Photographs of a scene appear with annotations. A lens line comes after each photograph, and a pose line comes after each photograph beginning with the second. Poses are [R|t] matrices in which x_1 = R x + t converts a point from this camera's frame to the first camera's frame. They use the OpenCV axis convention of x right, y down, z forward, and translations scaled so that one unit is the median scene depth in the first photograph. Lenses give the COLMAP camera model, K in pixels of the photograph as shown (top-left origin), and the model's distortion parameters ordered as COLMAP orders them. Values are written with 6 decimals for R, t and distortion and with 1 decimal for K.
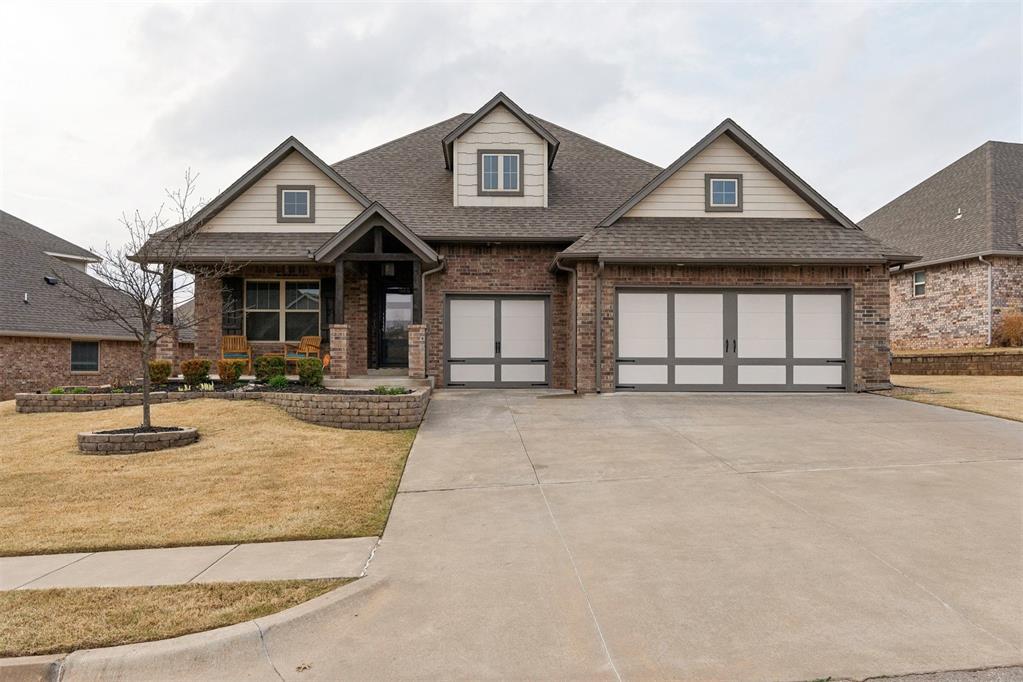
lens RADIAL K [[783.6, 0, 512.1], [0, 783.6, 346.8], [0, 0, 1]] dist [0.004747, 0.000006]
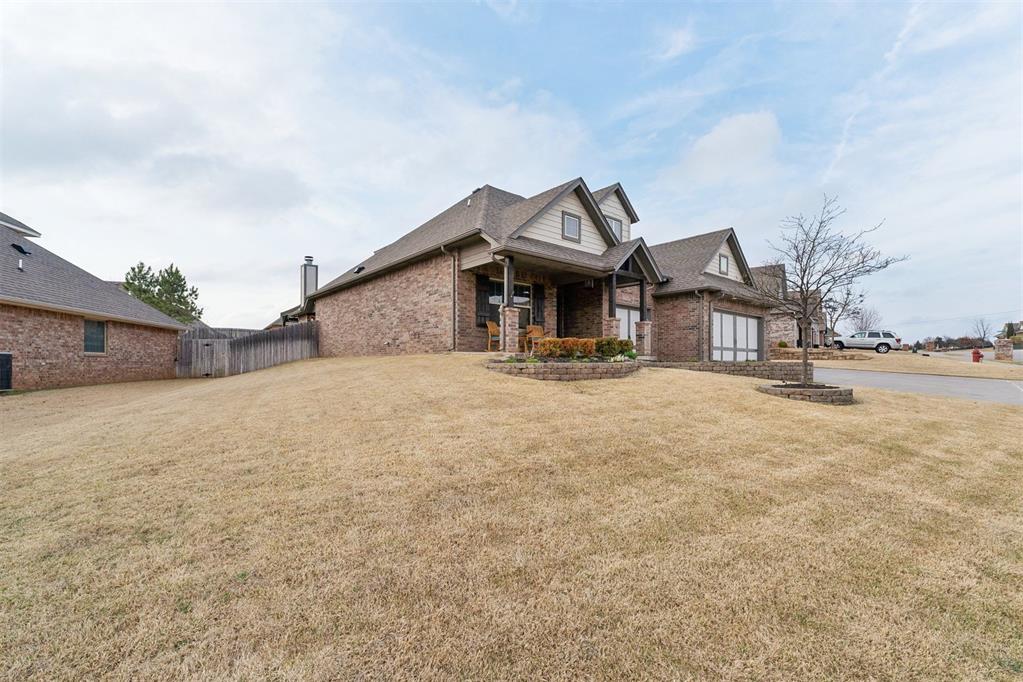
lens RADIAL K [[436.8, 0, 517.2], [0, 436.8, 357.4], [0, 0, 1]] dist [0.006201, 0.000362]
pose [[0.772625, 0.009656, 0.634789, -0.834621], [-0.019374, 0.999777, 0.008372, 0.039237], [-0.634567, -0.018767, 0.772640, 0.473294]]
